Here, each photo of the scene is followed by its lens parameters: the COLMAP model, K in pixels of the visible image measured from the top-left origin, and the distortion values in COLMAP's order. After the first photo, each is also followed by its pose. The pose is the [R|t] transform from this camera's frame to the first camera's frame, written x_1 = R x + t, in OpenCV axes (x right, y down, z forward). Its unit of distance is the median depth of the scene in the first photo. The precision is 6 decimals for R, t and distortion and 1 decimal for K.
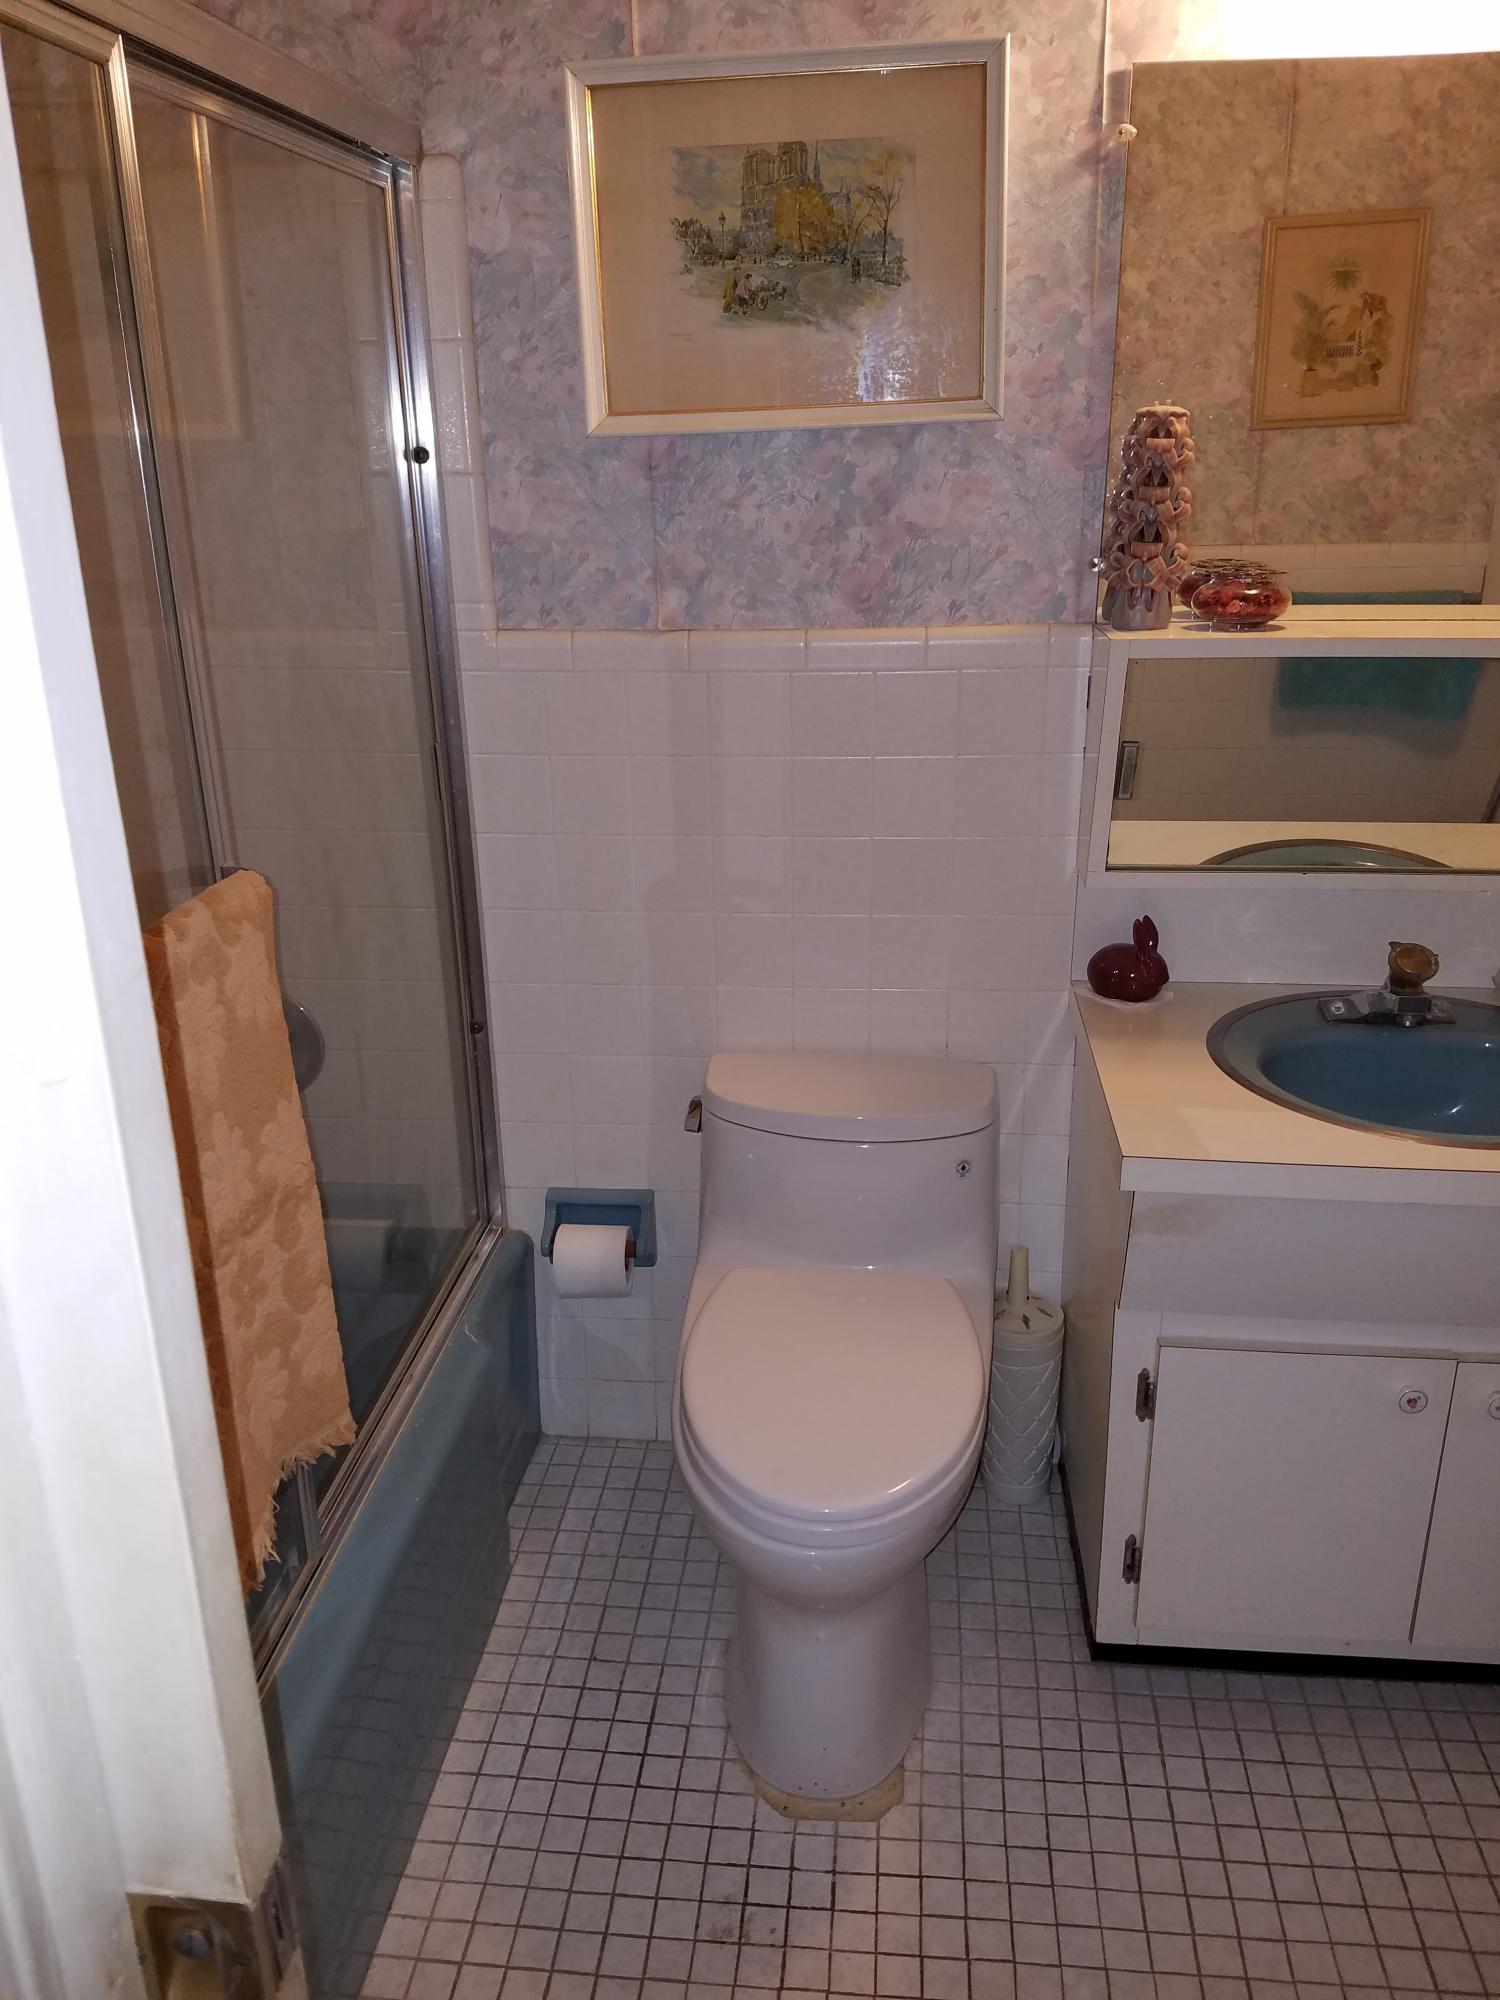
lens RADIAL K [[1576.9, 0, 750.0], [0, 1576.9, 1000.0], [0, 0, 1]] dist [0.040983, -0.077423]
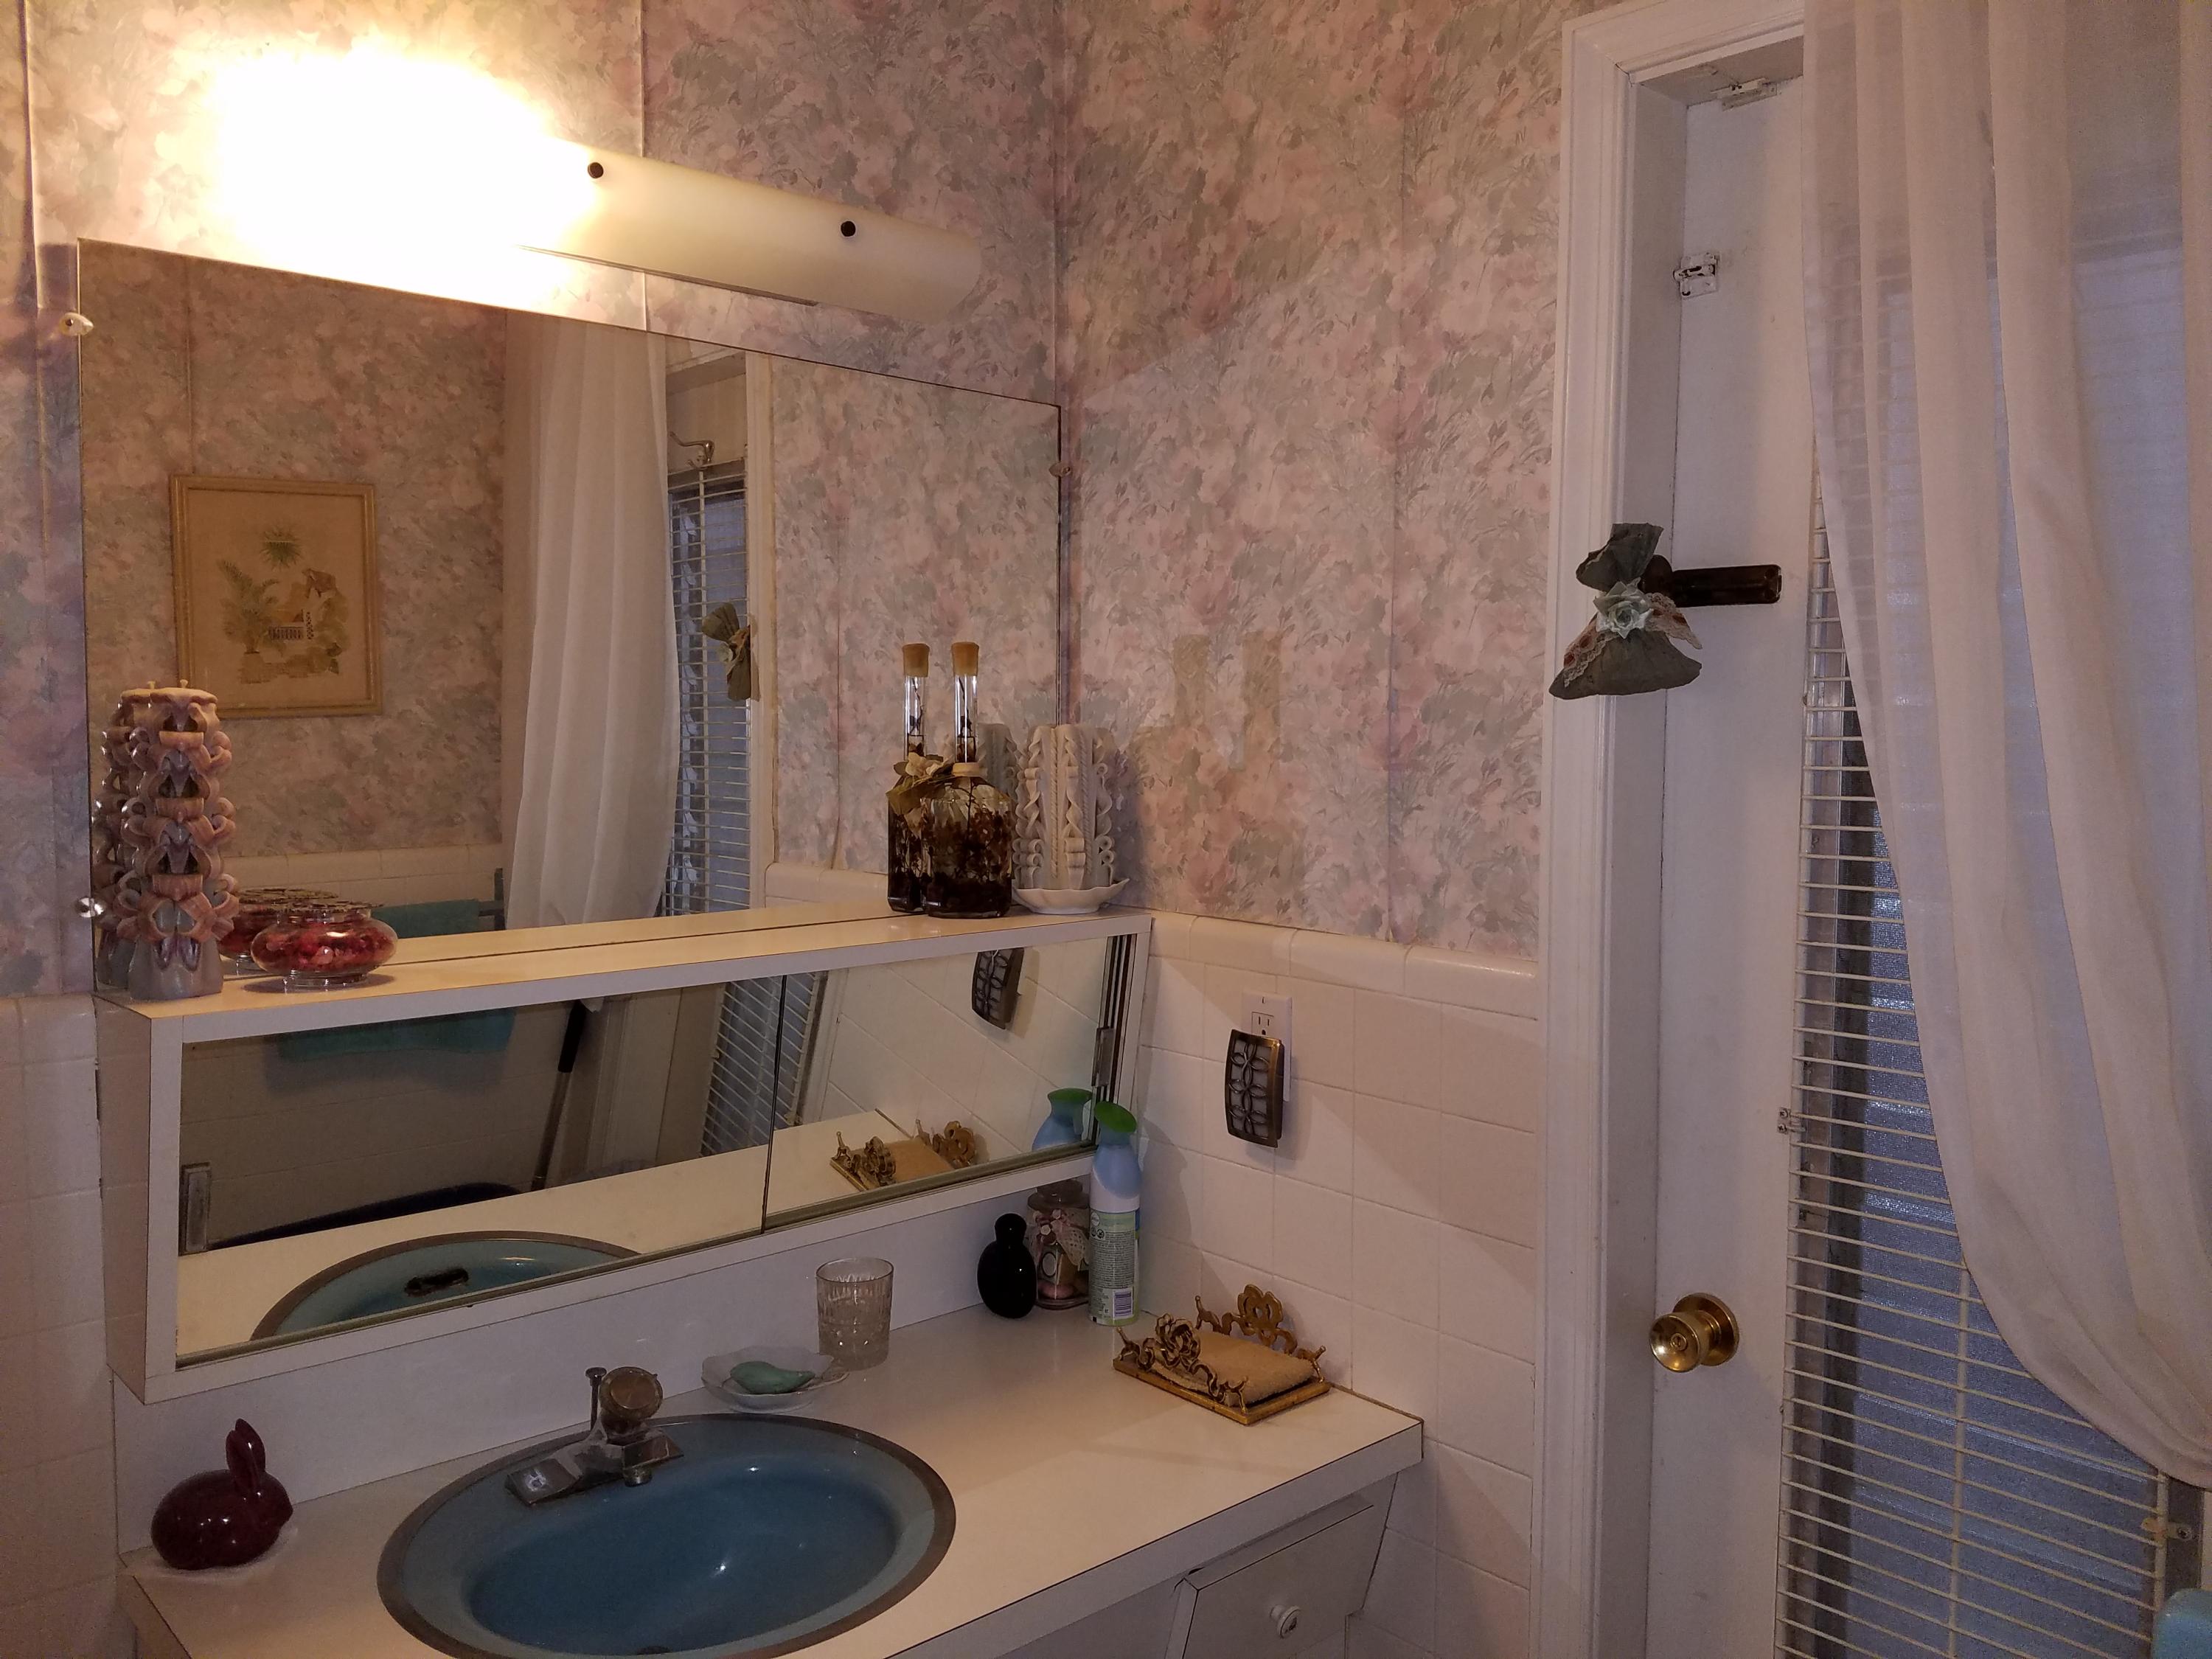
lens RADIAL K [[1686.2, 0, 1098.6], [0, 1686.2, 814.7], [0, 0, 1]] dist [0.301834, -0.610052]
pose [[0.673424, -0.024698, 0.738844, -0.035807], [0.236421, 0.954149, -0.183591, -0.077892], [-0.700433, 0.298313, 0.648385, 0.215790]]
